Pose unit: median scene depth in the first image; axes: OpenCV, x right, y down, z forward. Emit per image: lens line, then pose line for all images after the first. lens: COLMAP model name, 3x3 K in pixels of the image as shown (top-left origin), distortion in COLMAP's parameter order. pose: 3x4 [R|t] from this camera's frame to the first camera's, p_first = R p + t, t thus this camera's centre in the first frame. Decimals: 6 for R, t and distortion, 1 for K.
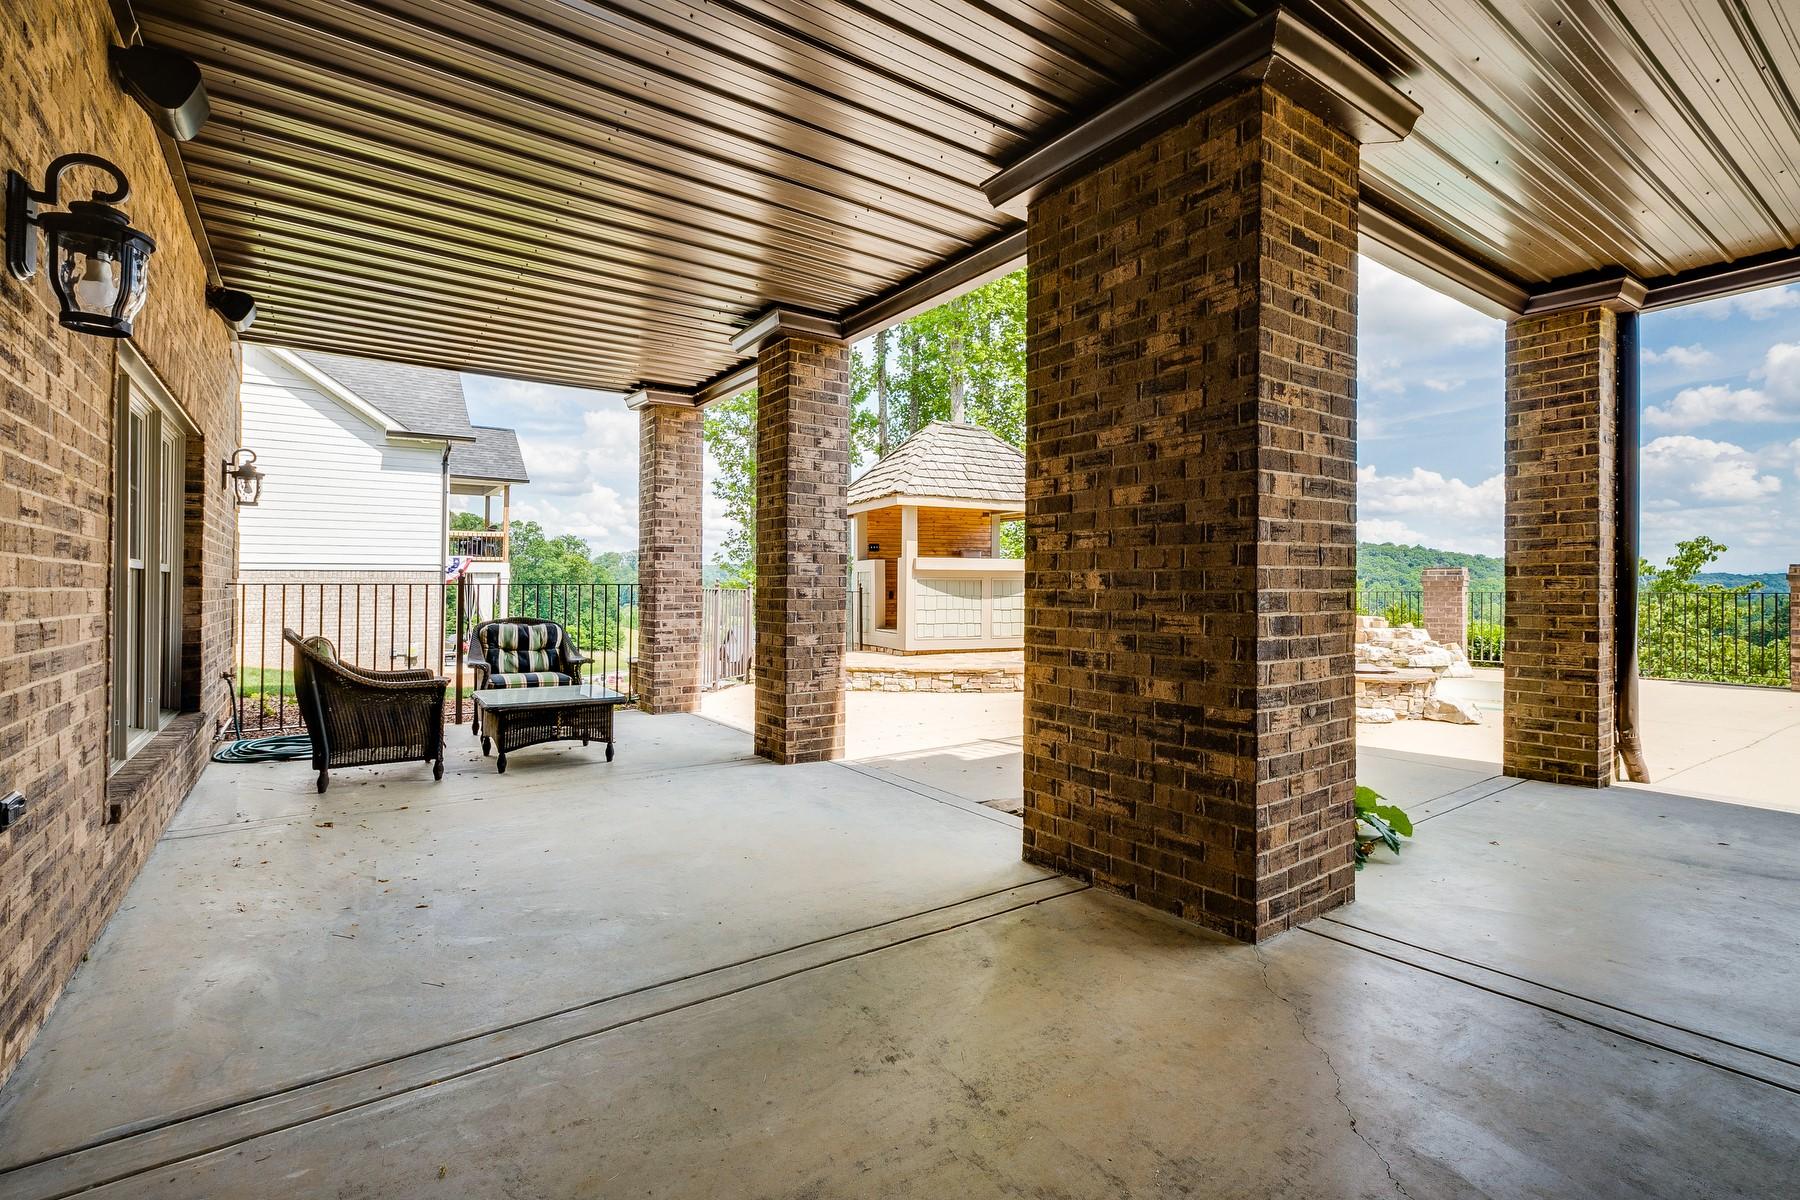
lens RADIAL K [[807.8, 0, 895.1], [0, 807.8, 586.2], [0, 0, 1]] dist [0.003163, 0.000250]
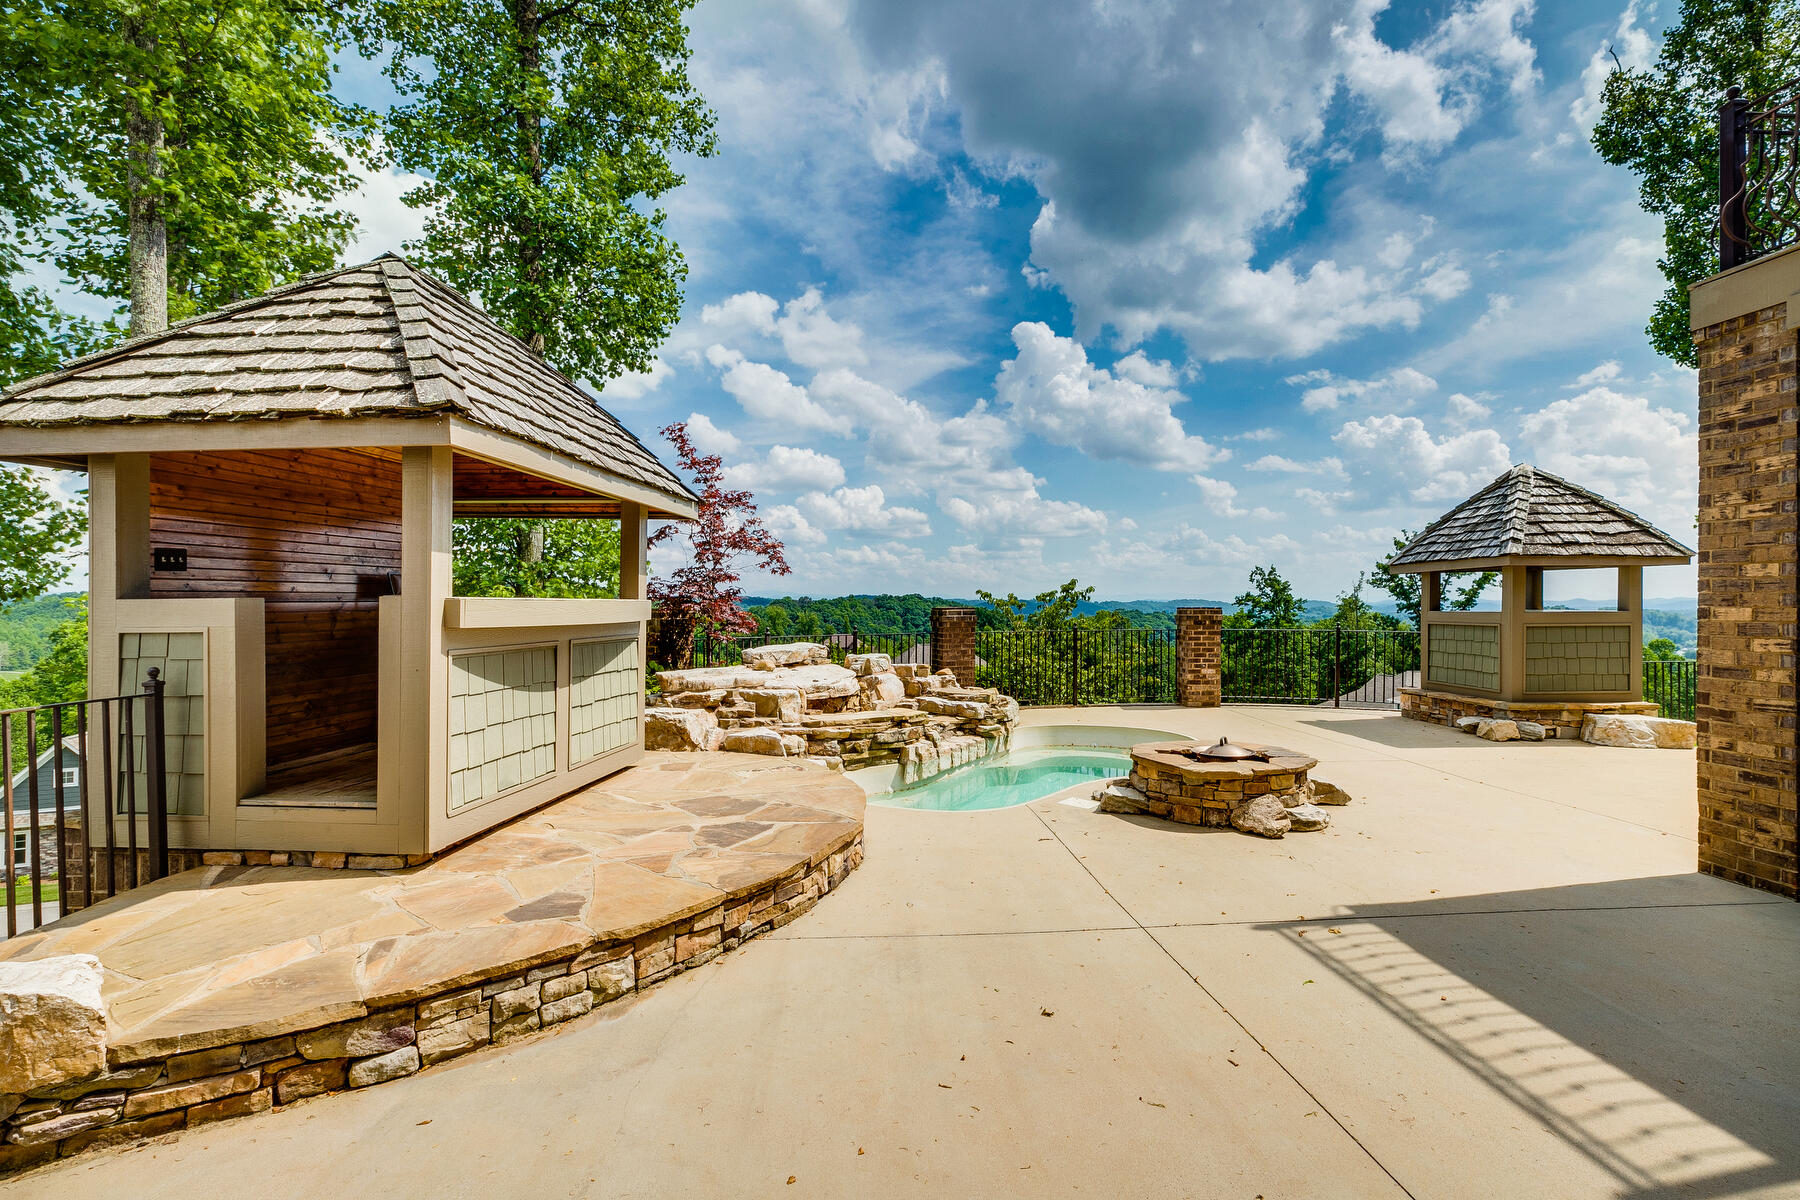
lens RADIAL K [[807.8, 0, 902.2], [0, 807.8, 611.8], [0, 0, 1]] dist [0.003163, 0.000250]
pose [[0.519228, -0.011745, 0.854555, -0.184217], [0.005374, 0.999931, 0.010477, -0.031629], [-0.854619, -0.000847, 0.519255, 0.623877]]
